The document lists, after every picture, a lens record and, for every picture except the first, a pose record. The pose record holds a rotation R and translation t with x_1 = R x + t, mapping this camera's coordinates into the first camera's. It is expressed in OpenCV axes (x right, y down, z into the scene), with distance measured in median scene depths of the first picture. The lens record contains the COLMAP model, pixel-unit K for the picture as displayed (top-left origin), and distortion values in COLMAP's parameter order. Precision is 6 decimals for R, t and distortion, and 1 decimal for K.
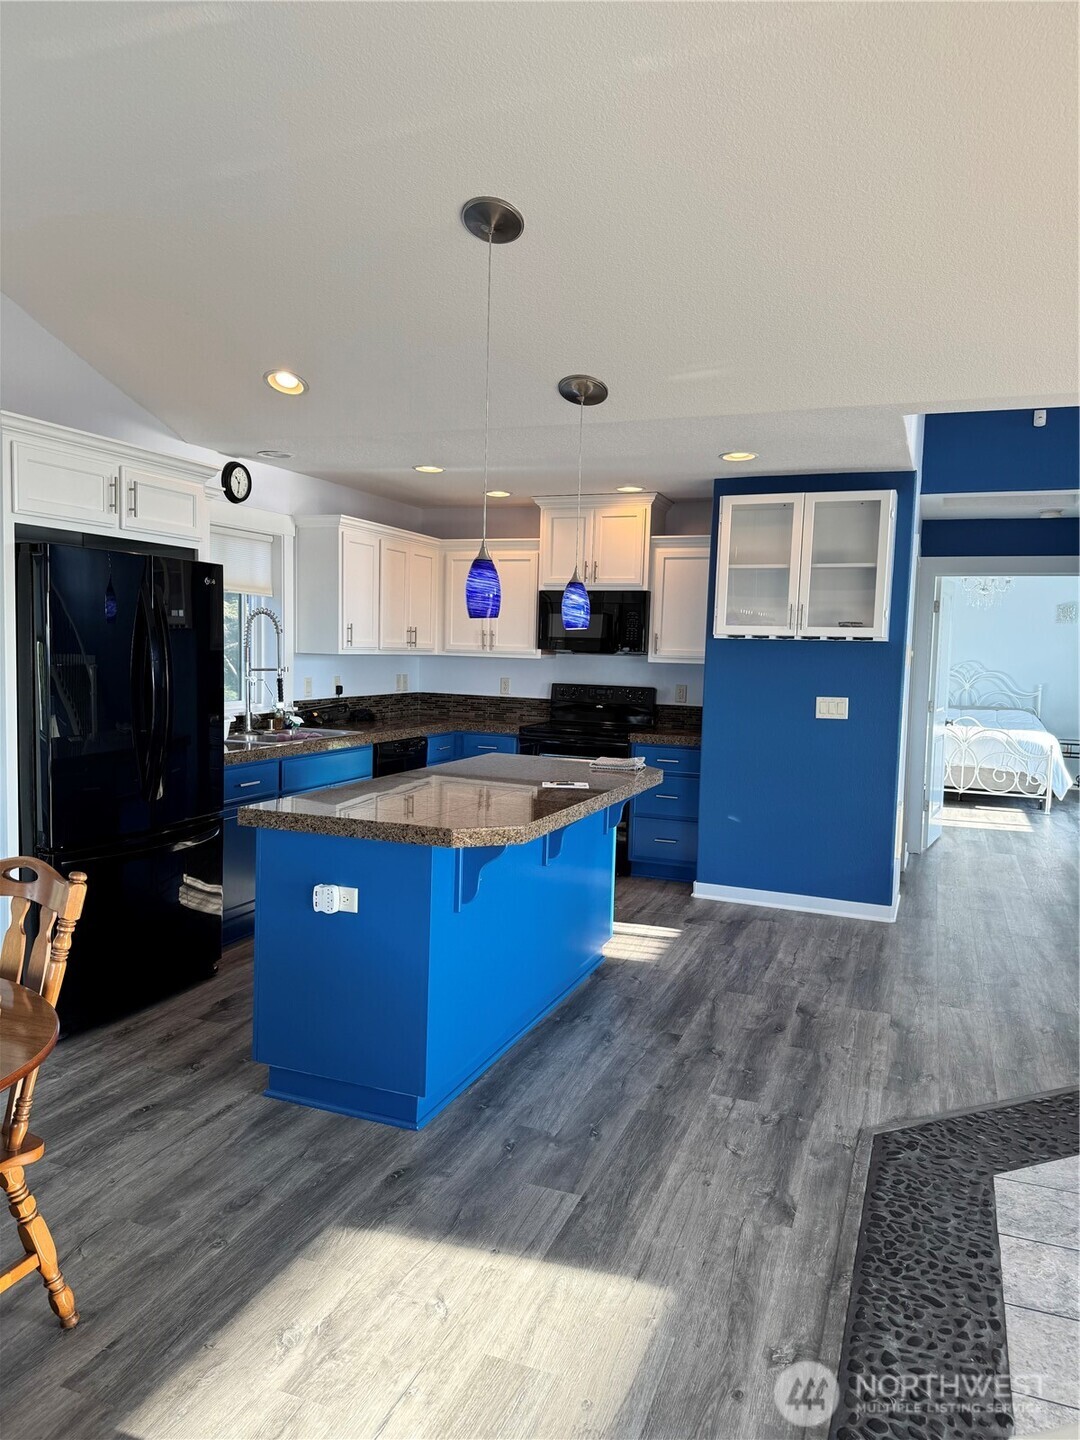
lens RADIAL K [[996.6, 0, 540.0], [0, 996.6, 720.0], [0, 0, 1]] dist [0.003715, -0.002081]
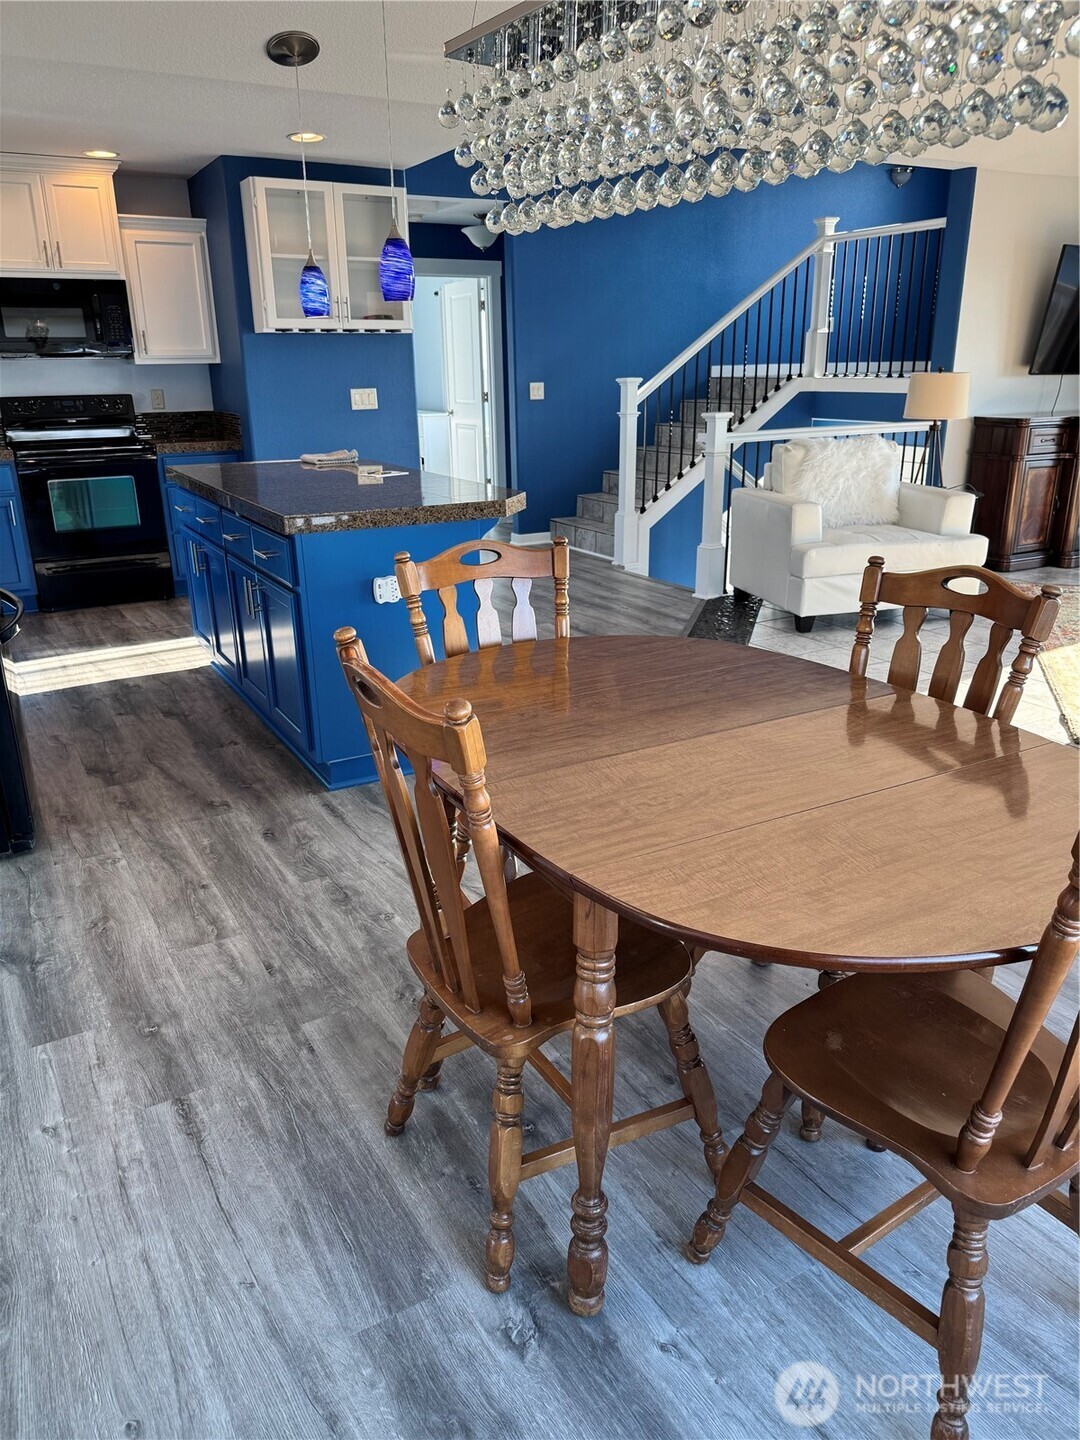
lens RADIAL K [[996.6, 0, 540.0], [0, 996.6, 720.0], [0, 0, 1]] dist [0.003715, -0.002081]
pose [[0.636403, -0.292018, 0.713944, -0.742902], [0.084042, 0.946310, 0.312146, -0.005377], [-0.766764, -0.138649, 0.626776, 0.150788]]
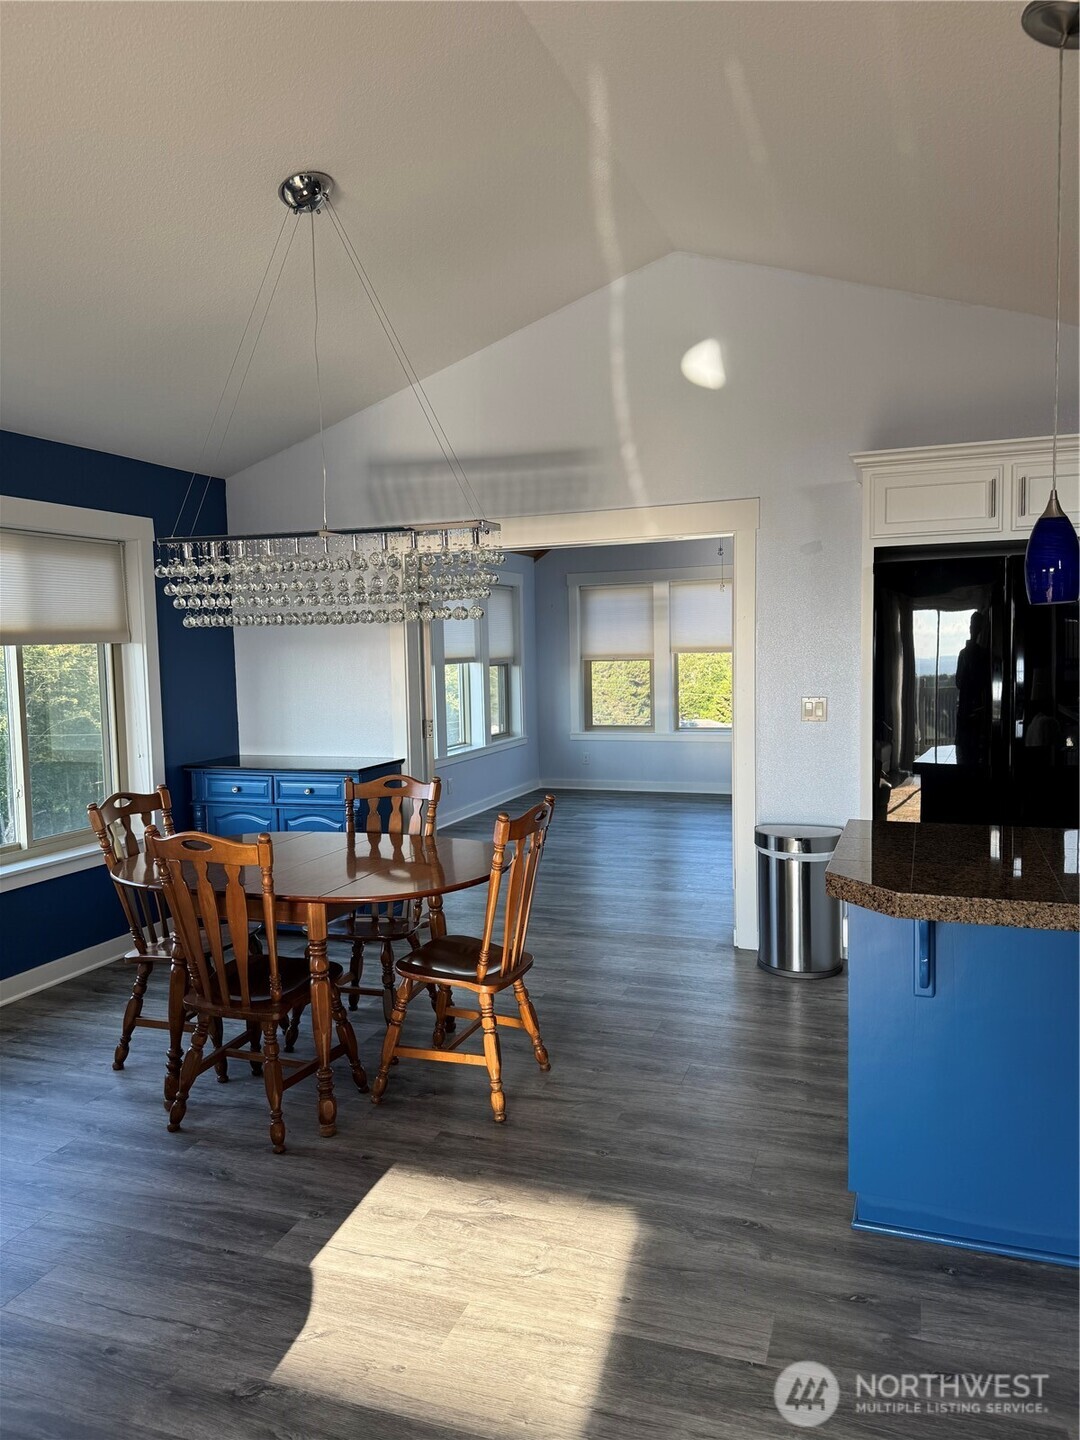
lens RADIAL K [[996.6, 0, 540.0], [0, 996.6, 720.0], [0, 0, 1]] dist [0.003715, -0.002081]
pose [[0.044596, 0.049241, -0.997791, 0.543038], [-0.054625, 0.997410, 0.046781, -0.032080], [0.997511, 0.052418, 0.047170, 0.533188]]
